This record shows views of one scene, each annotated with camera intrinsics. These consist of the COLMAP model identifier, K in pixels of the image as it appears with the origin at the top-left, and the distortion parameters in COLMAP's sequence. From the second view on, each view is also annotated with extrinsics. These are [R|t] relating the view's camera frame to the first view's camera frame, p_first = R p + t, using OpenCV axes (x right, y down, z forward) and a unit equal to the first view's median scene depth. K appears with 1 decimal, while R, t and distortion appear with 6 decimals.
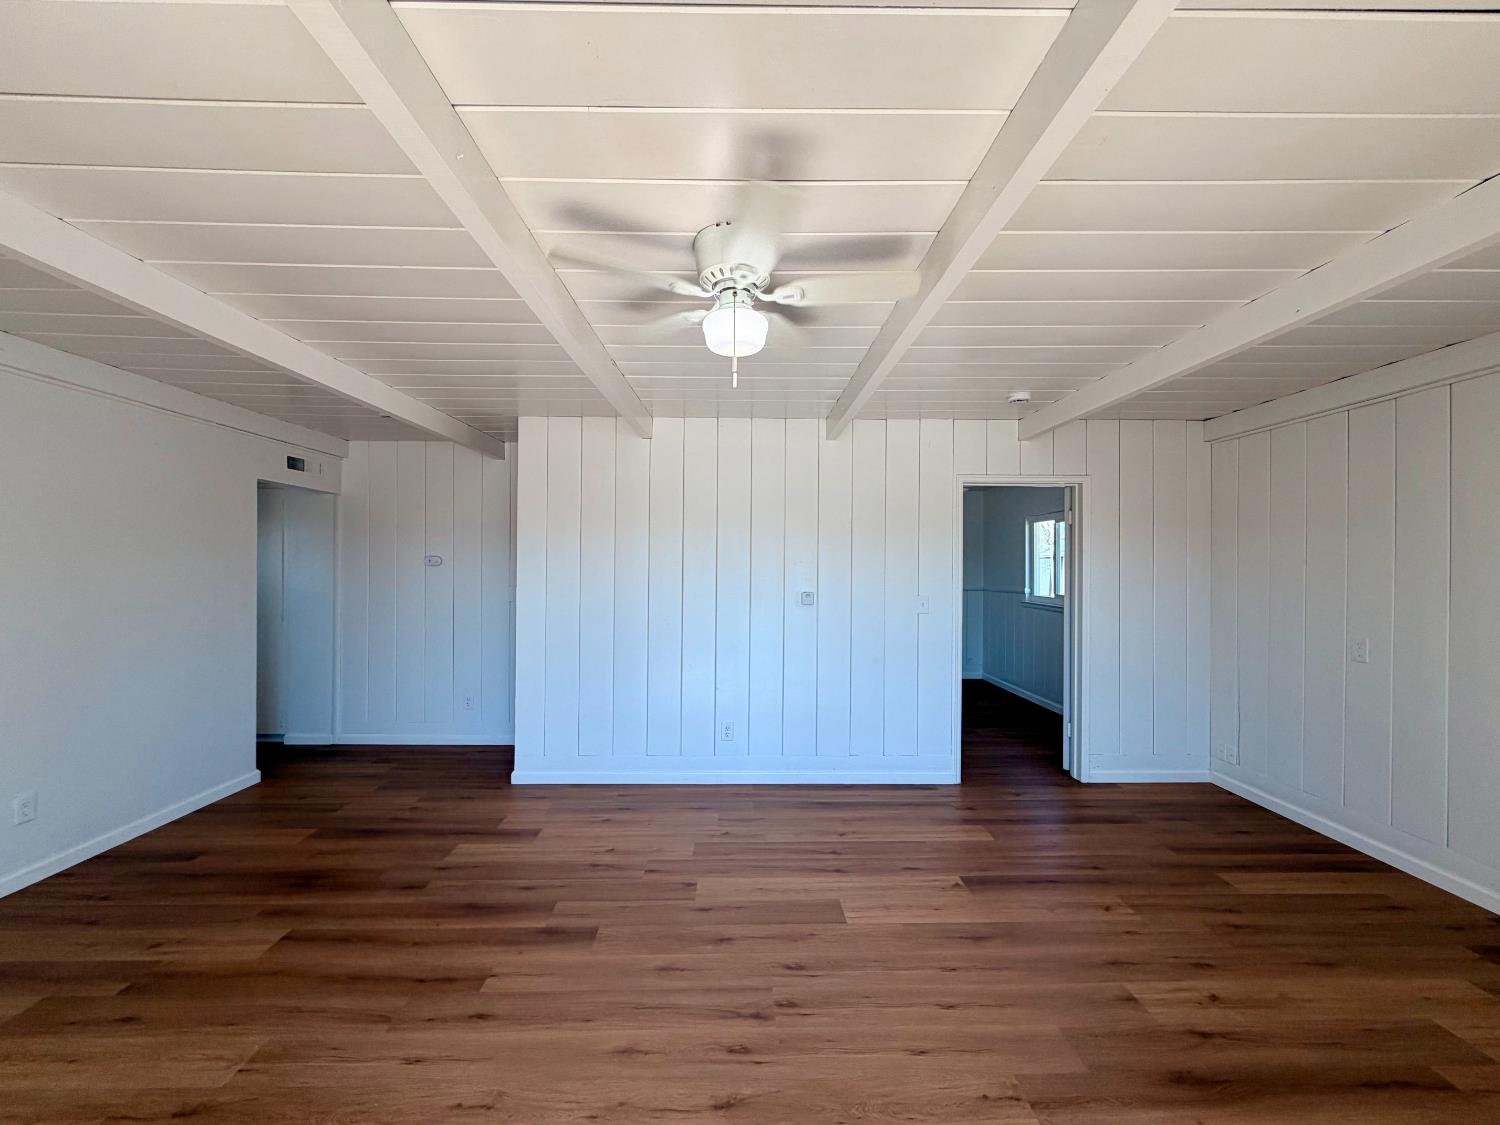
lens RADIAL K [[594.2, 0, 744.0], [0, 594.2, 561.8], [0, 0, 1]] dist [-0.001334, 0.000098]
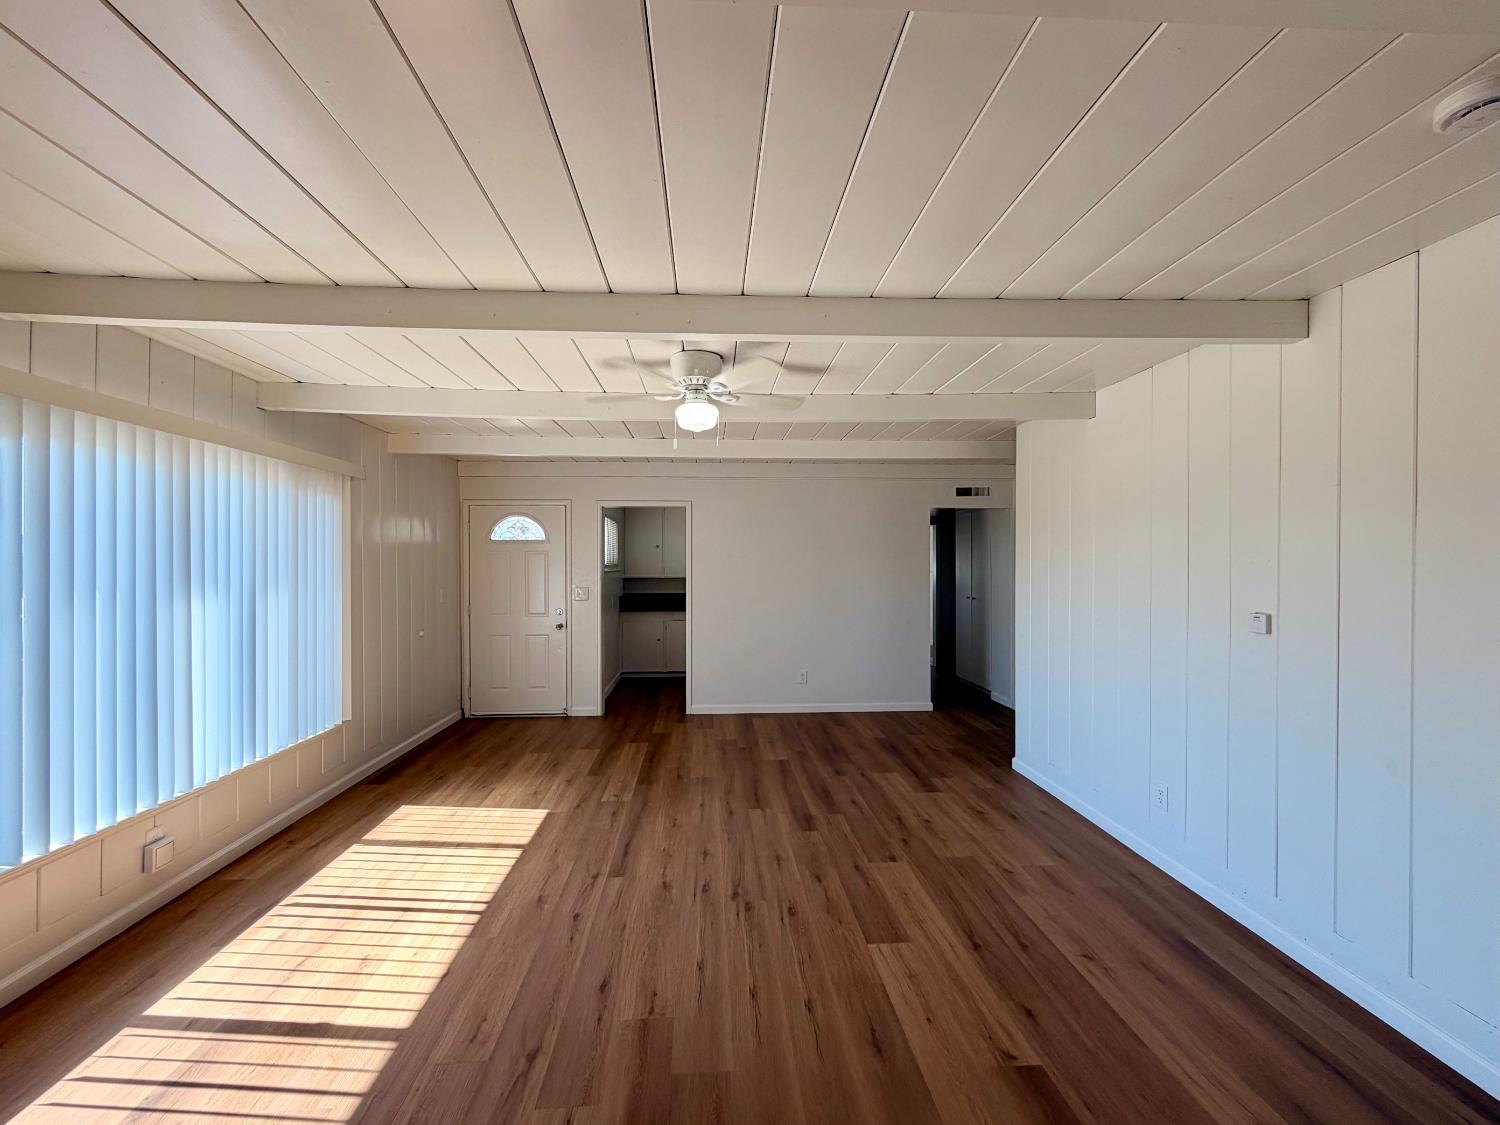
lens RADIAL K [[594.2, 0, 744.0], [0, 594.2, 561.8], [0, 0, 1]] dist [-0.001334, 0.000098]
pose [[0.063914, -0.003276, -0.997950, 0.980589], [0.002375, 0.999992, -0.003131, -0.002535], [0.997953, -0.002170, 0.063921, 0.651137]]
